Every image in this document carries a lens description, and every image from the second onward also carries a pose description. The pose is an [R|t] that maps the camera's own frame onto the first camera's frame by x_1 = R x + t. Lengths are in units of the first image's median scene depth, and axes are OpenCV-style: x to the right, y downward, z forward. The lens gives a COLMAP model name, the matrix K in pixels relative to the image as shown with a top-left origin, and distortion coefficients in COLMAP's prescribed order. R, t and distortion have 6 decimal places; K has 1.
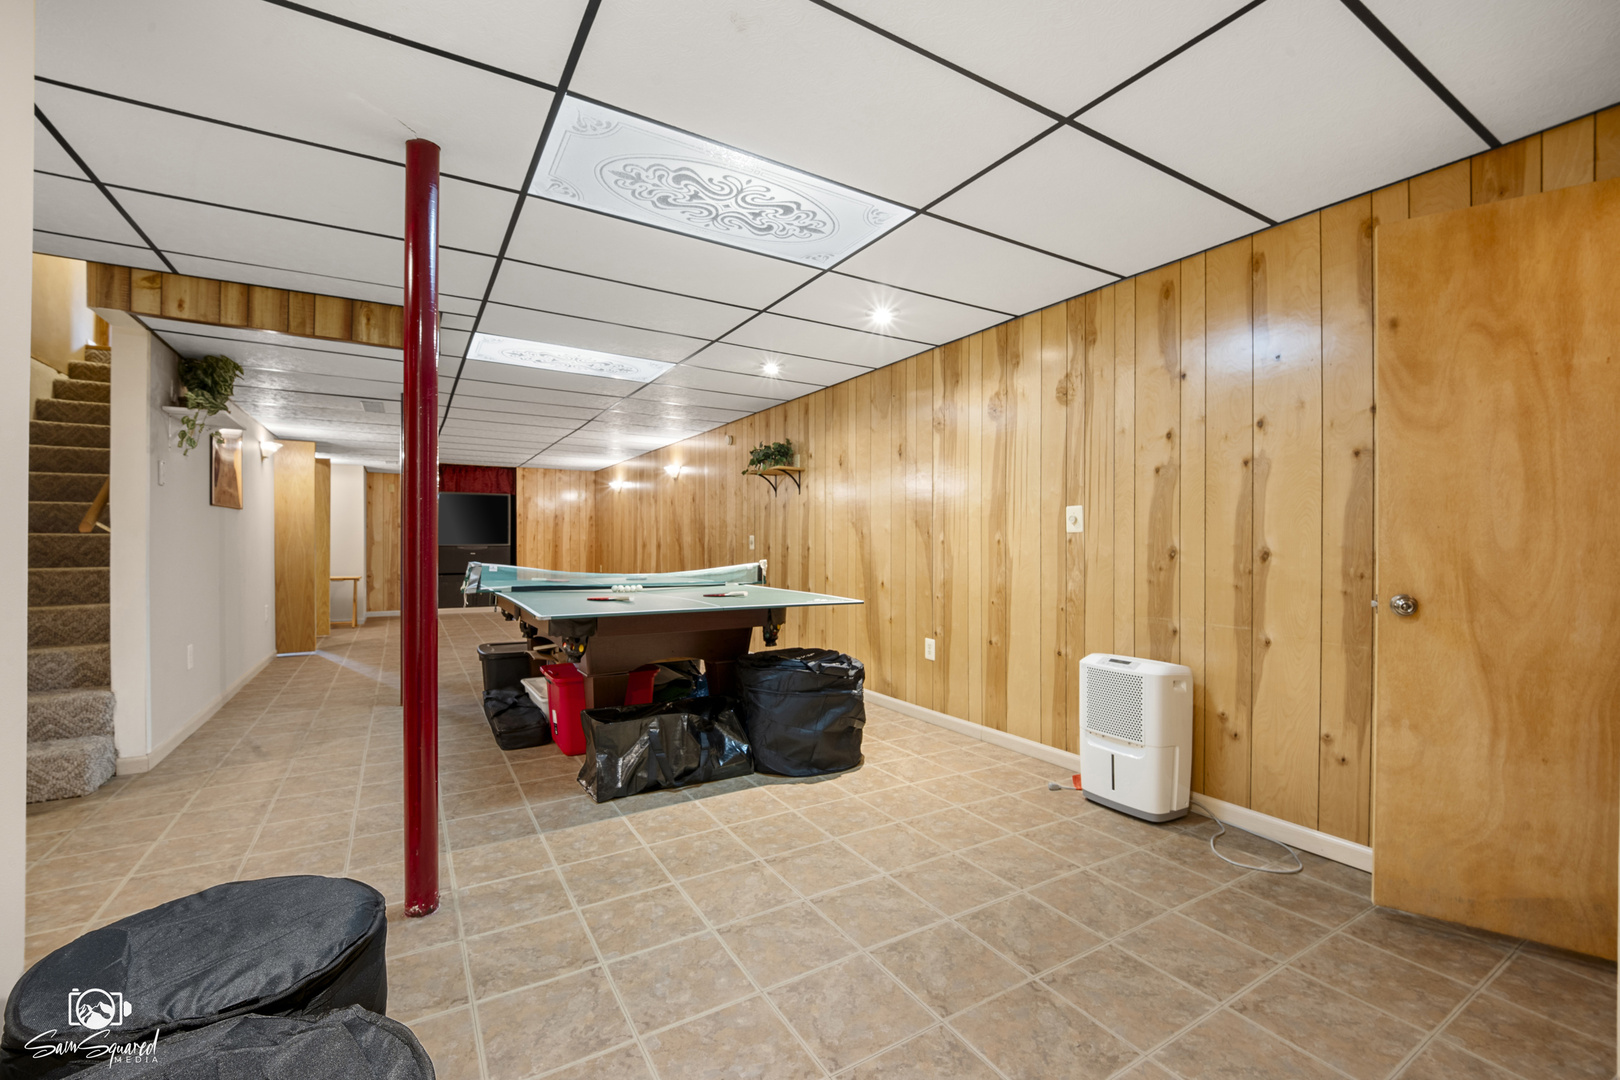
lens RADIAL K [[682.3, 0, 853.7], [0, 682.3, 550.7], [0, 0, 1]] dist [-0.003138, -0.003536]
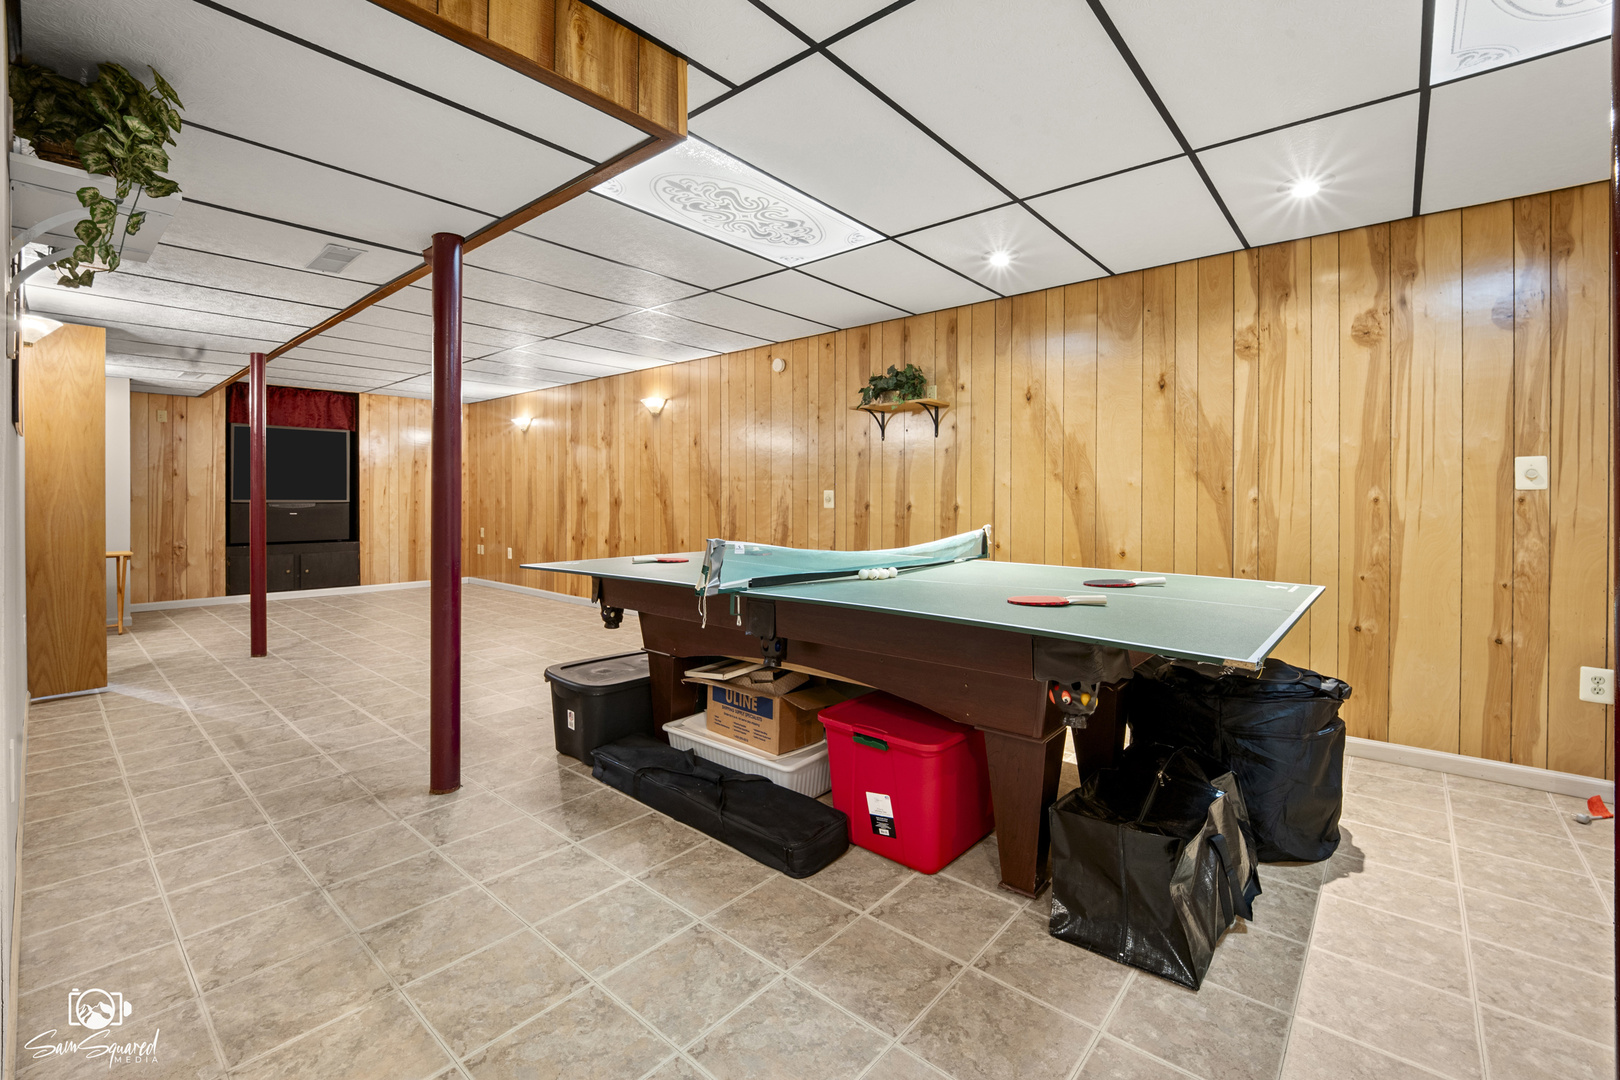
lens RADIAL K [[682.3, 0, 847.5], [0, 682.3, 504.7], [0, 0, 1]] dist [-0.003138, -0.003536]
pose [[0.953401, -0.003220, 0.301688, -0.602605], [0.002856, 0.999995, 0.001648, -0.011179], [-0.301692, -0.000710, 0.953405, 0.433800]]
